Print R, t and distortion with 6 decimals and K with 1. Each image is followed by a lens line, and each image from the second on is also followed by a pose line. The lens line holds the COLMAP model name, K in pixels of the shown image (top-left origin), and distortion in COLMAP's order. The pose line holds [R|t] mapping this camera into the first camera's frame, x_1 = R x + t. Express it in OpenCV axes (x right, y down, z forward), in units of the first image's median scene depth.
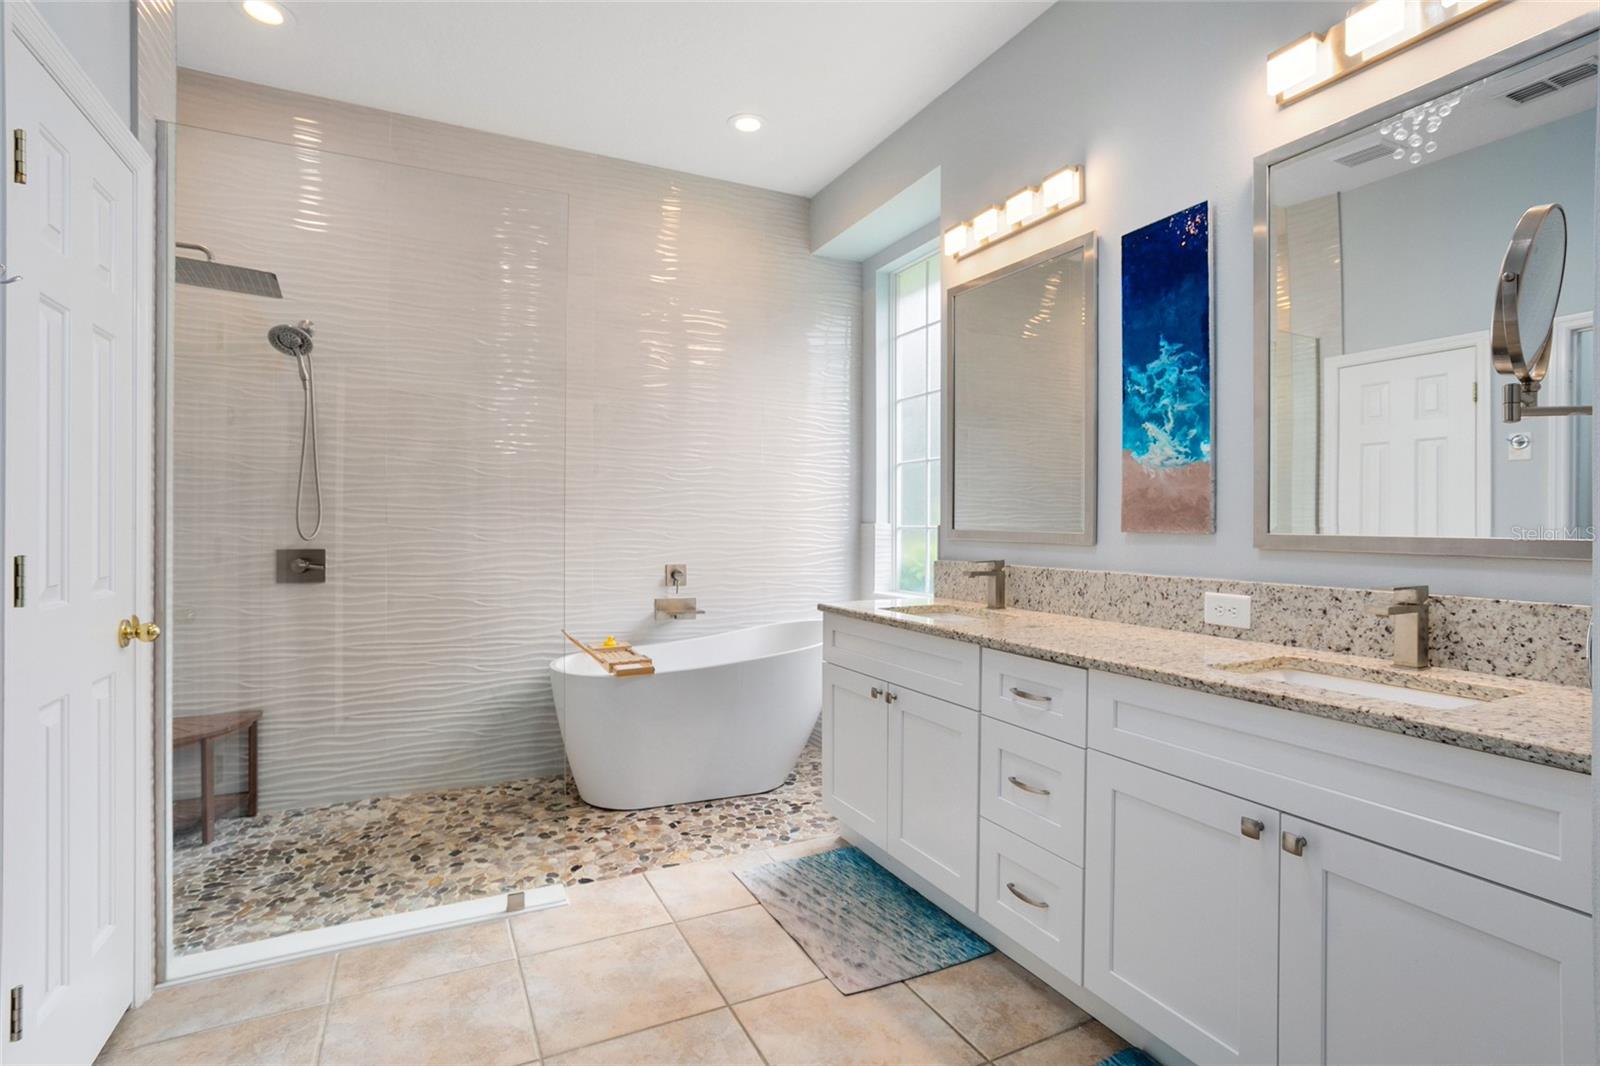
lens RADIAL K [[769.9, 0, 799.5], [0, 769.9, 526.9], [0, 0, 1]] dist [-0.002281, 0.007780]
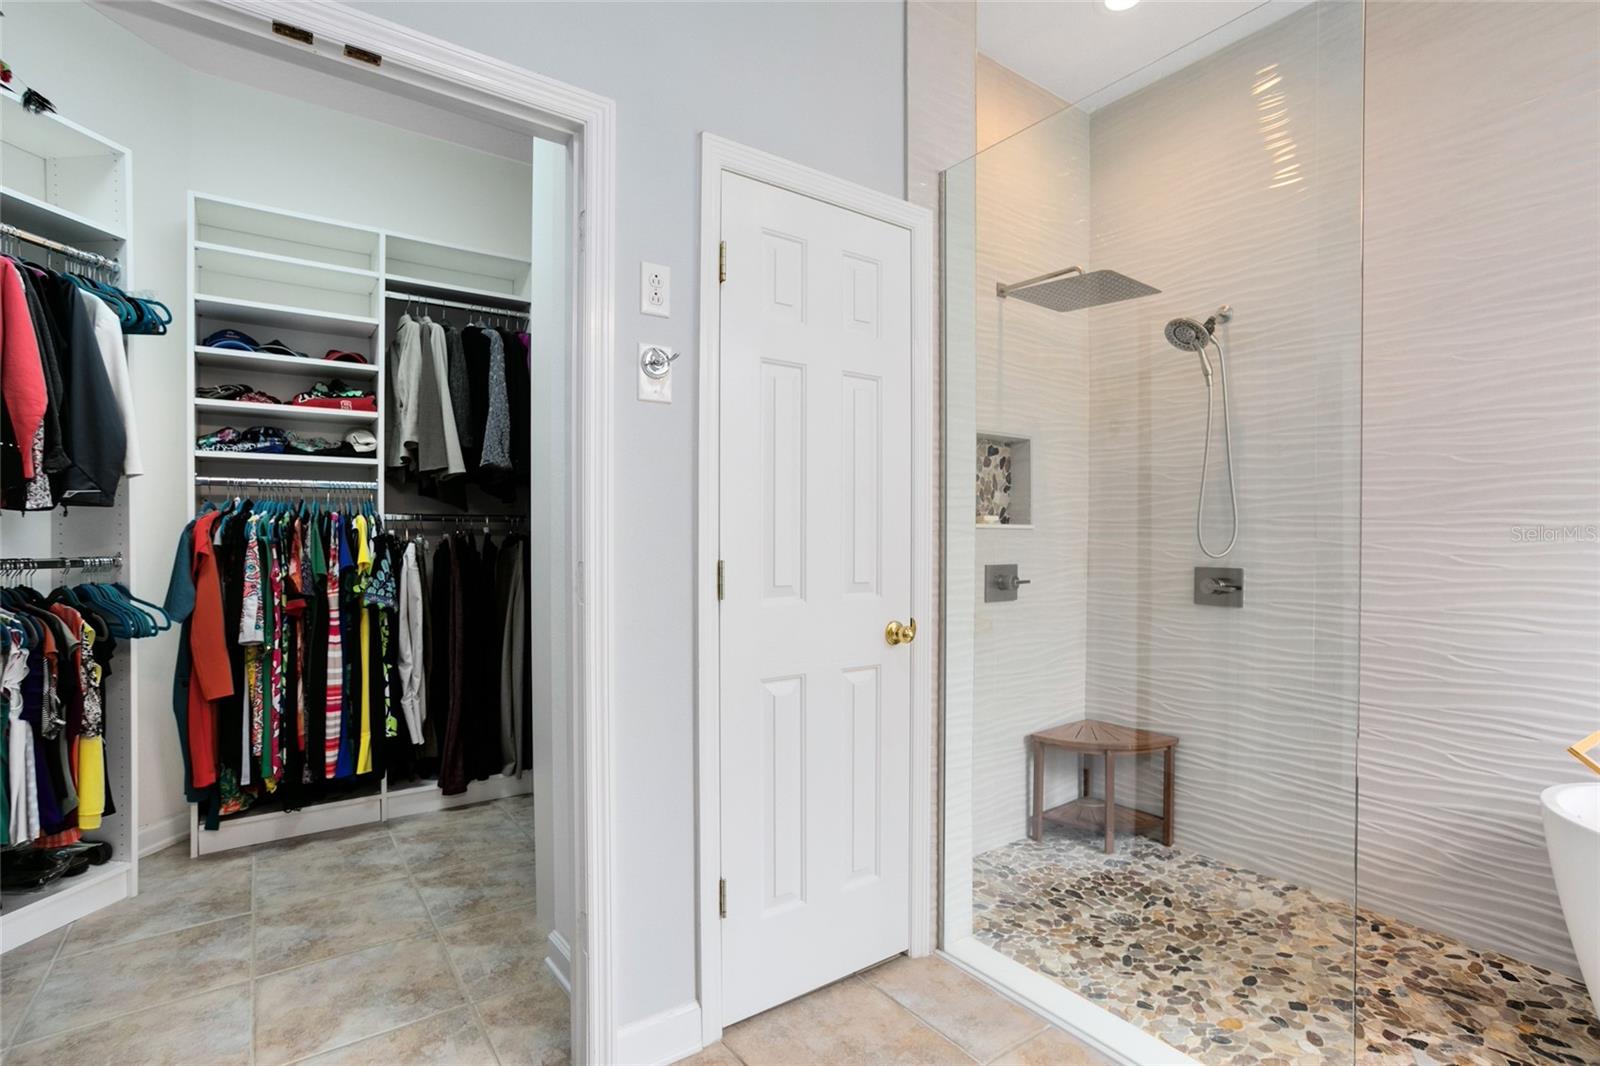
lens RADIAL K [[769.9, 0, 810.7], [0, 769.9, 554.5], [0, 0, 1]] dist [-0.002281, 0.007780]
pose [[0.185035, 0.013761, -0.982636, 0.150228], [-0.003275, 0.999905, 0.013386, 0.003488], [0.982726, 0.000741, 0.185063, 0.414070]]
